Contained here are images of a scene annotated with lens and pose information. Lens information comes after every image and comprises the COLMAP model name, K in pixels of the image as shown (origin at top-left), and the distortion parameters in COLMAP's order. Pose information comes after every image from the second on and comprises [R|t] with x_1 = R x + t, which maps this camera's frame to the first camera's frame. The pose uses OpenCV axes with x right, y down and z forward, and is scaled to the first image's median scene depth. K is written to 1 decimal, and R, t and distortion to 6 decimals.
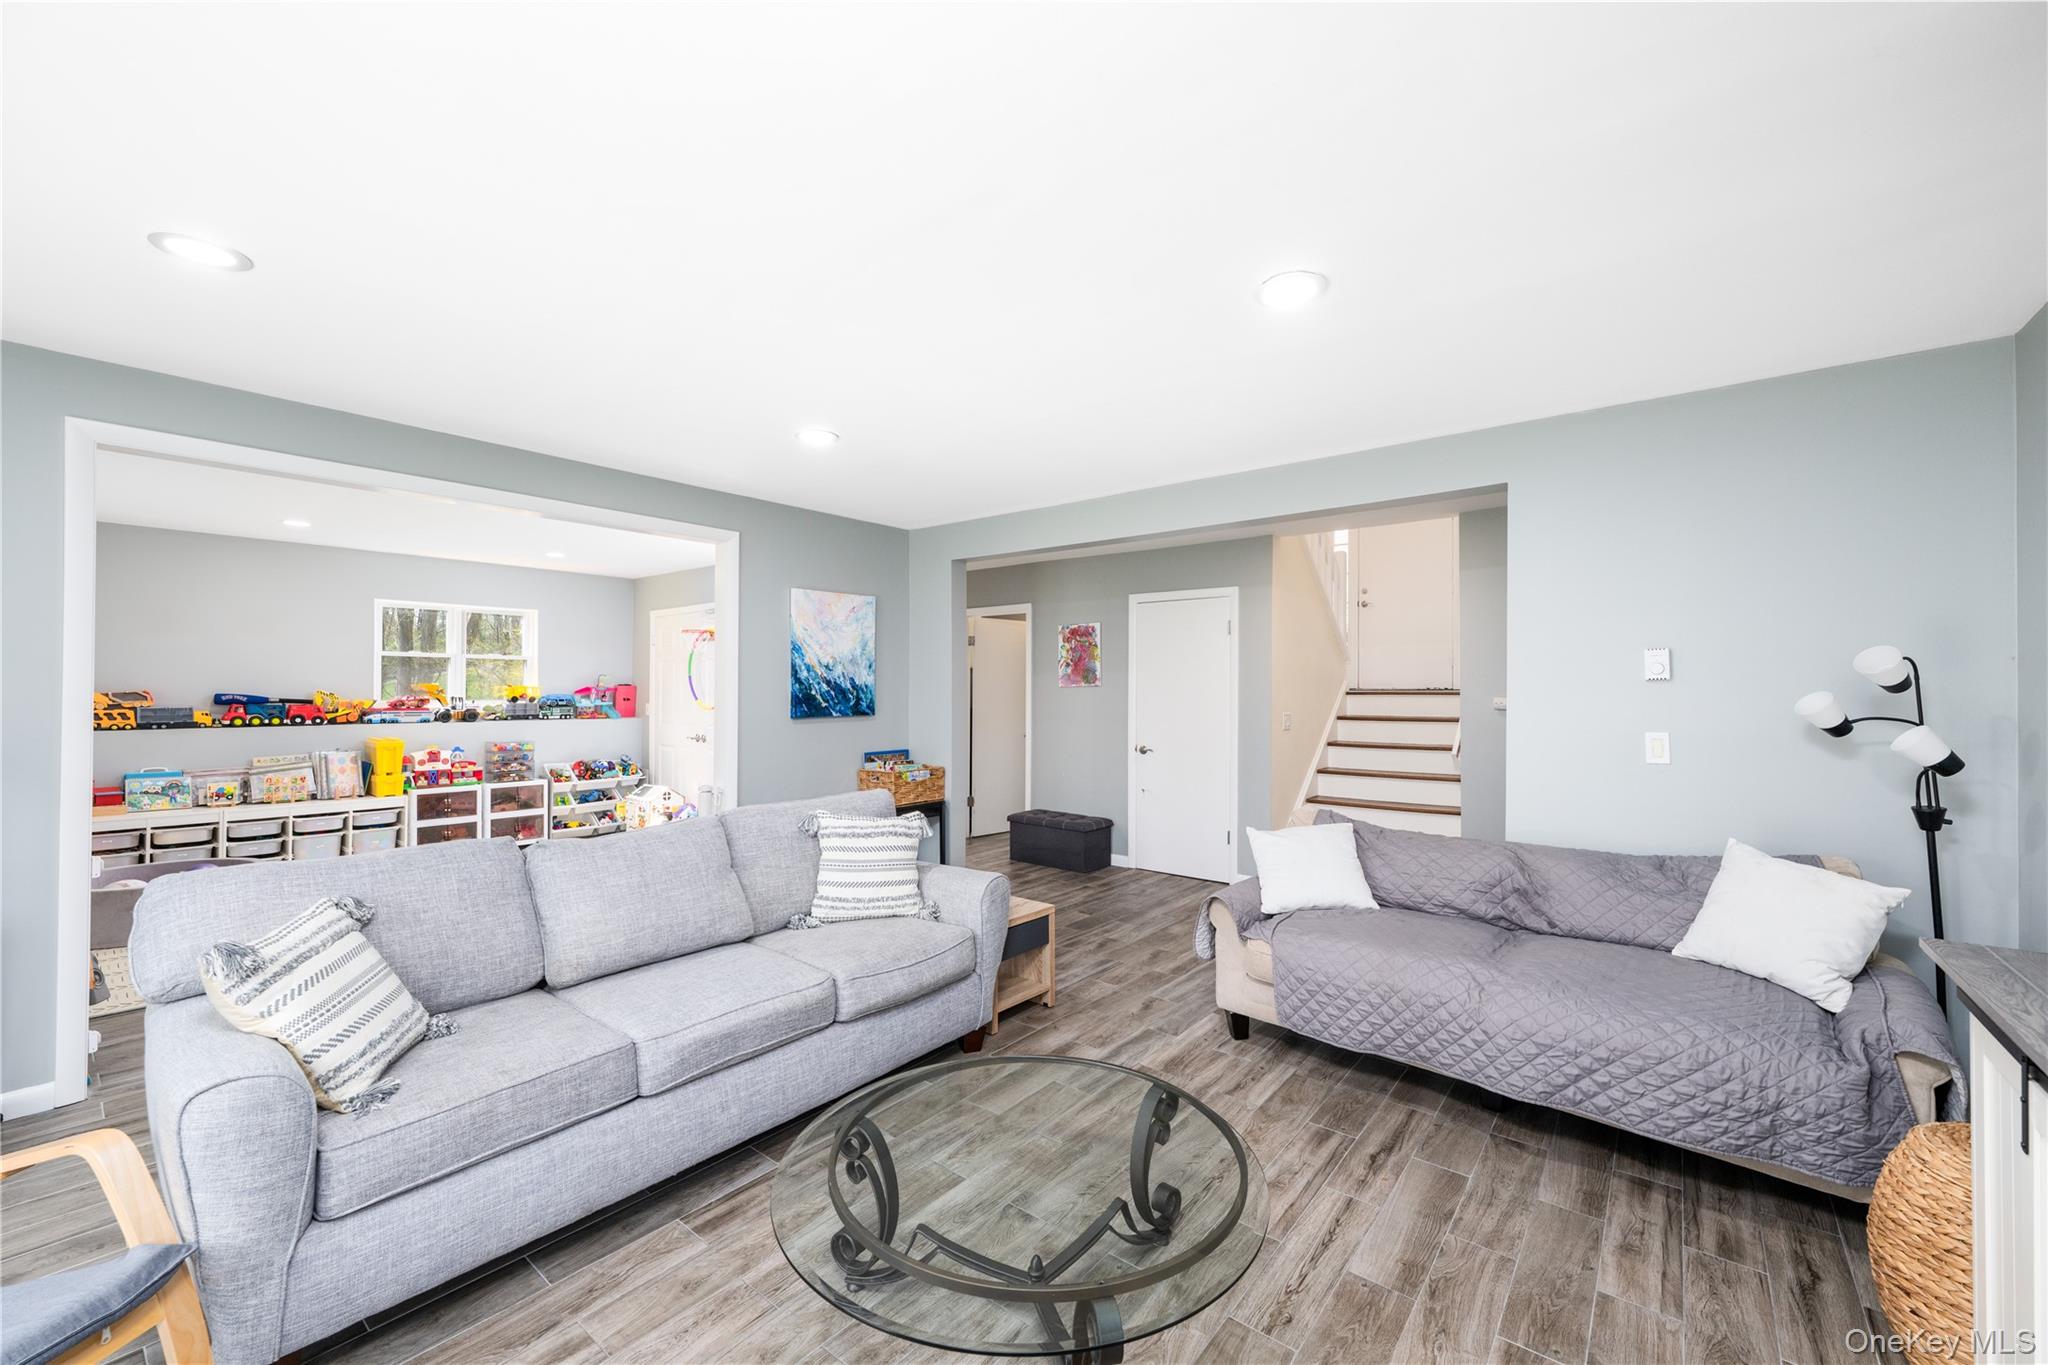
lens RADIAL K [[808.6, 0, 1030.9], [0, 808.6, 685.0], [0, 0, 1]] dist [-0.002842, -0.000178]
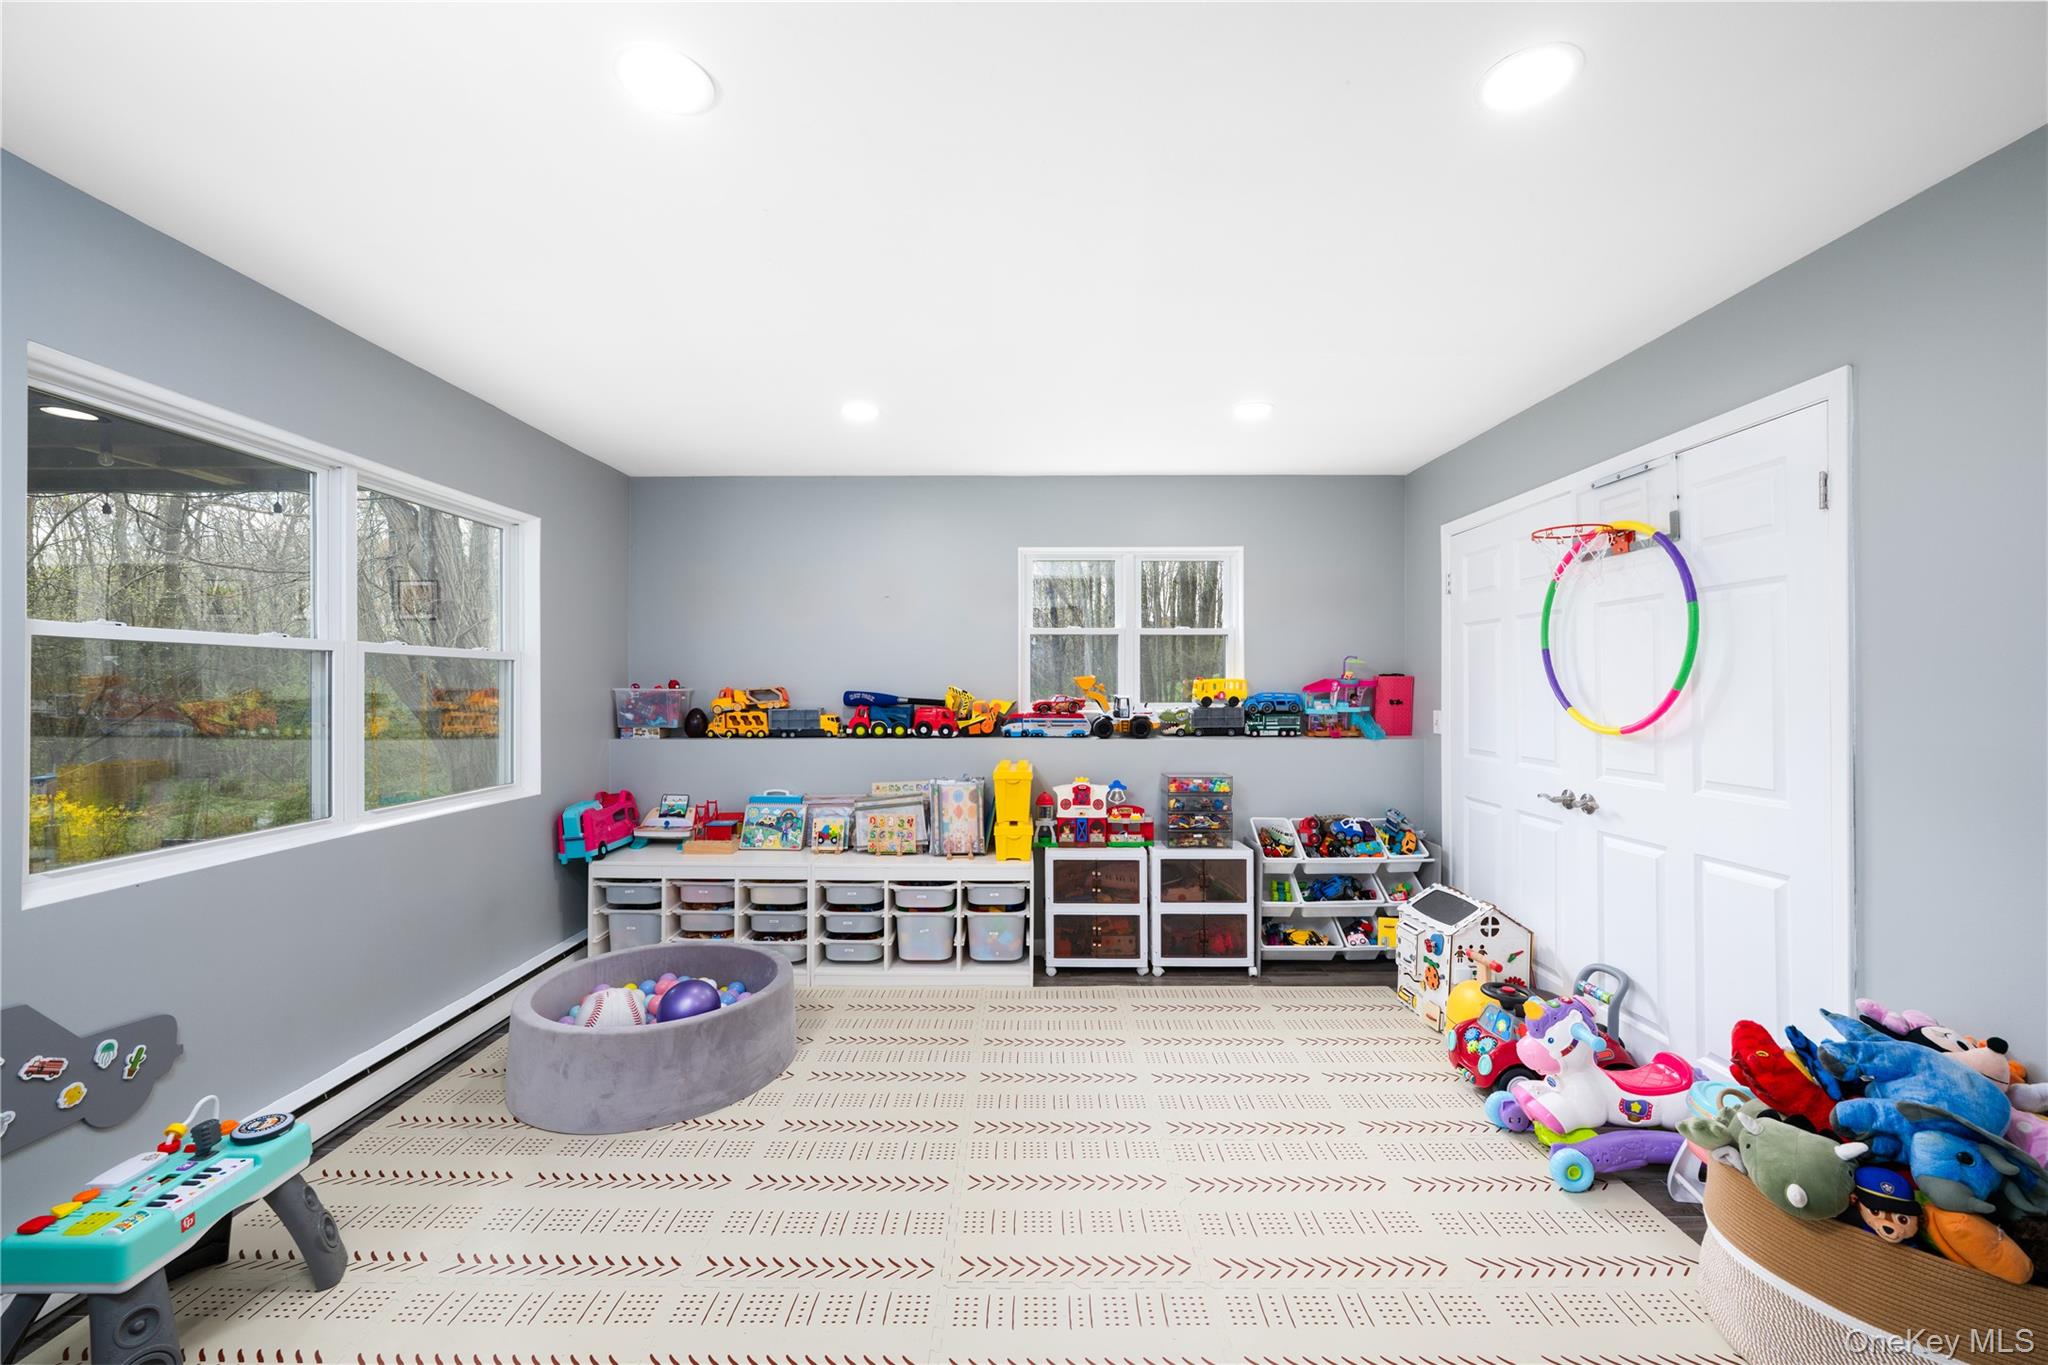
lens RADIAL K [[808.6, 0, 1028.8], [0, 808.6, 688.5], [0, 0, 1]] dist [-0.002842, -0.000178]
pose [[0.634653, -0.007416, -0.772761, -0.297940], [0.007722, 0.999965, -0.003254, 0.010651], [0.772758, -0.003902, 0.634688, 0.585357]]
